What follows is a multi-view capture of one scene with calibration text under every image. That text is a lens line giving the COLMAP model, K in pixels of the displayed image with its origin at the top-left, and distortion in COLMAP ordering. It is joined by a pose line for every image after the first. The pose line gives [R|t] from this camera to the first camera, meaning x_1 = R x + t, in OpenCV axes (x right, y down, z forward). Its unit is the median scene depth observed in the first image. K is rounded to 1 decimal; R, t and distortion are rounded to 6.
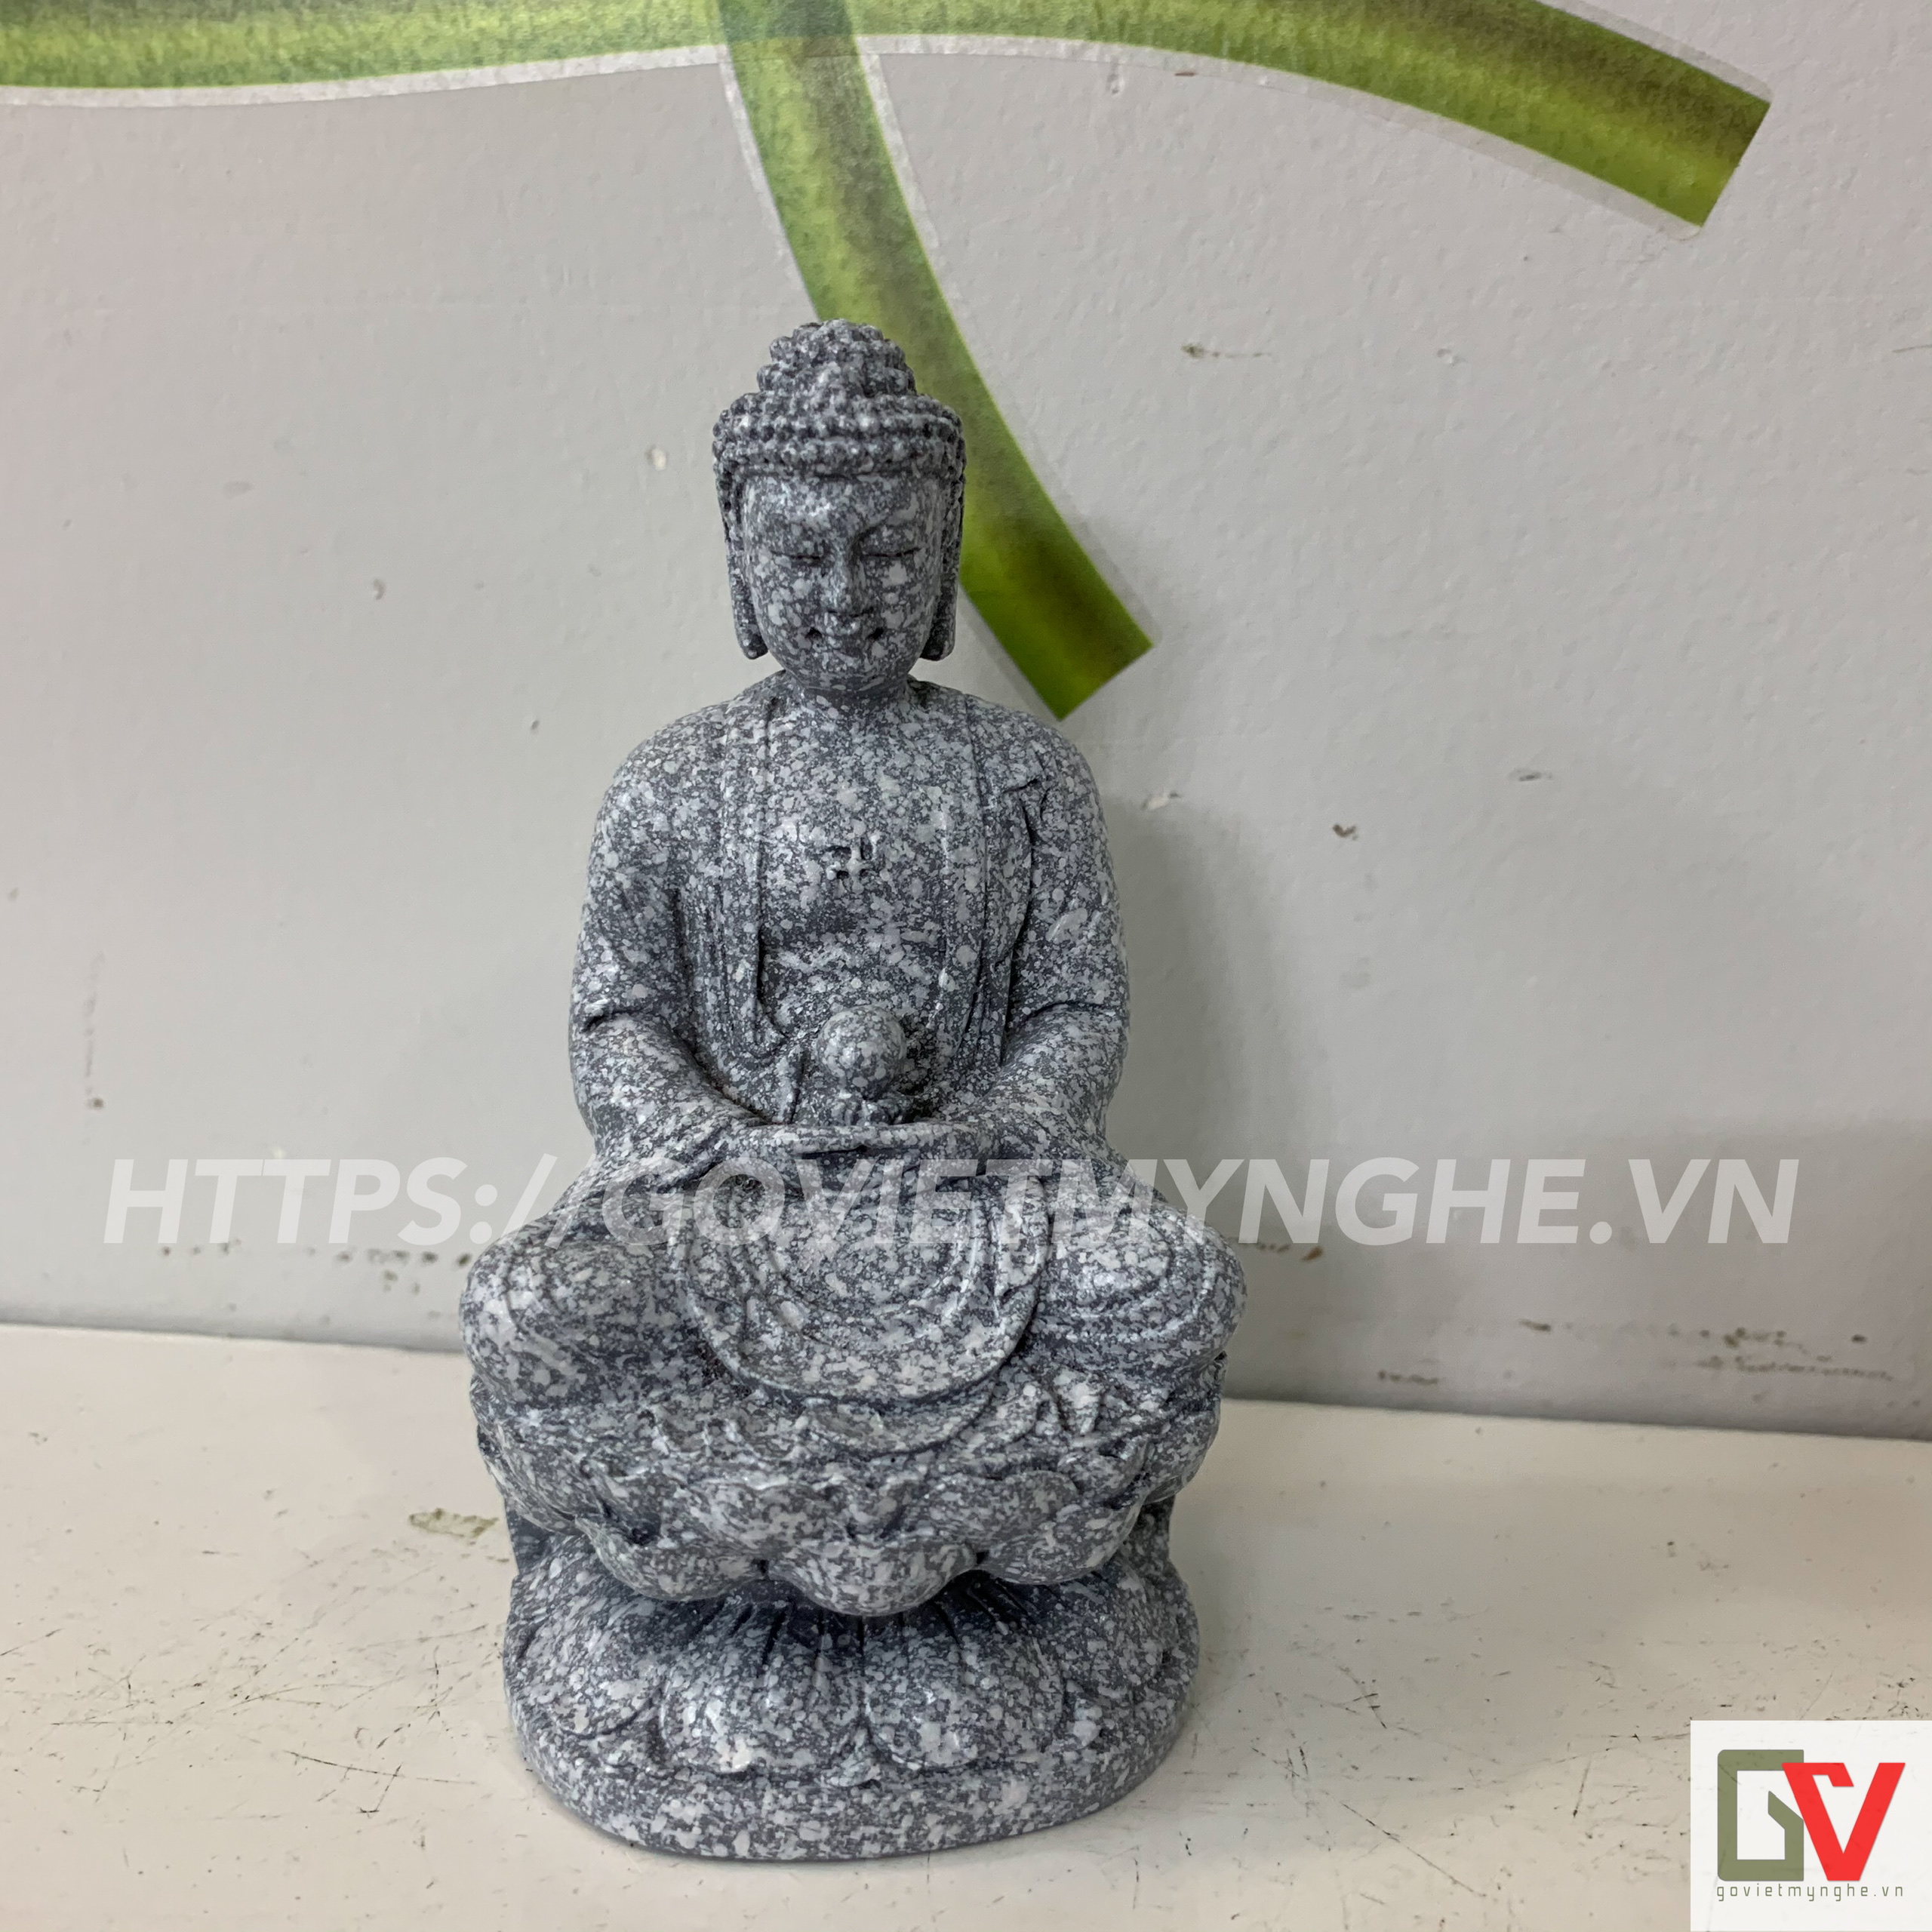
lens RADIAL K [[2032.3, 0, 974.6], [0, 2032.3, 945.5], [0, 0, 1]] dist [0.177311, -0.706646]
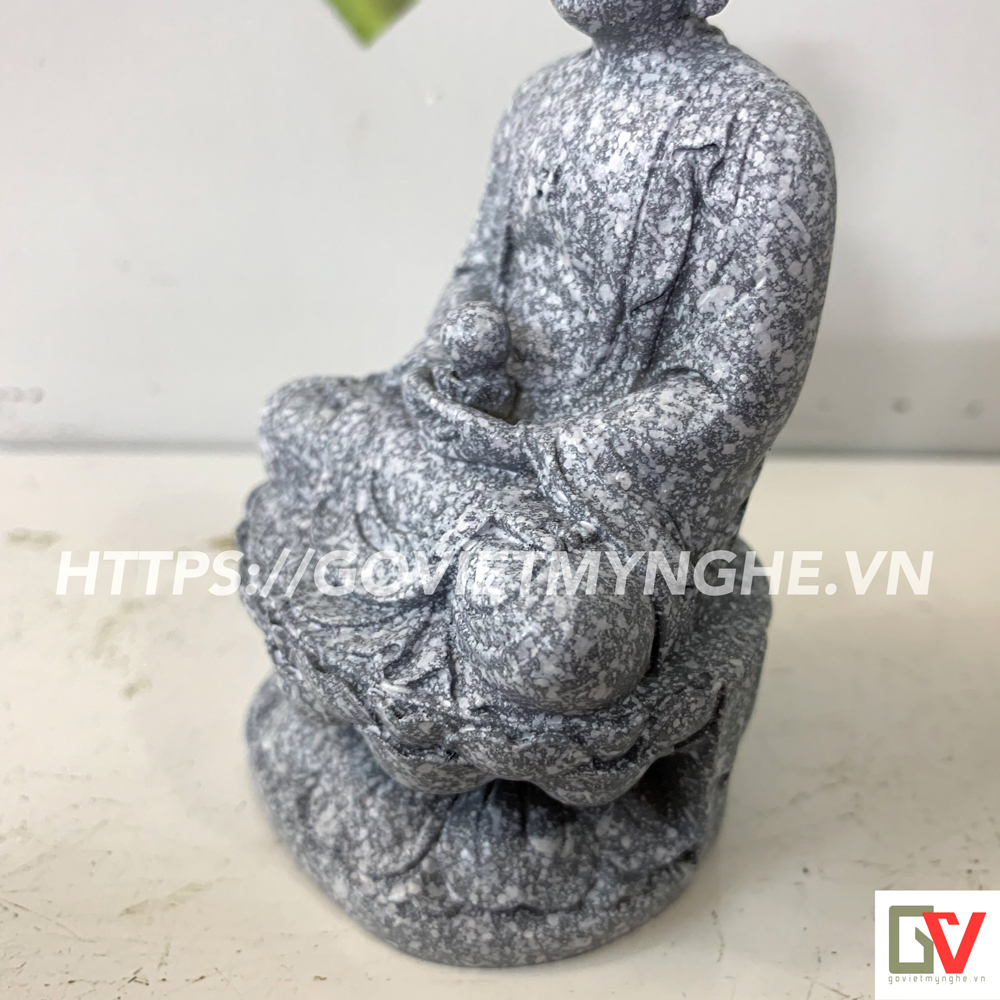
lens RADIAL K [[1069.8, 0, 501.7], [0, 1069.8, 495.2], [0, 0, 1]] dist [0.192911, -0.868924]
pose [[0.471593, 0.408796, -0.781336, 0.483014], [-0.244297, 0.911939, 0.329677, -0.076254], [0.847301, 0.035405, 0.529931, 0.656516]]
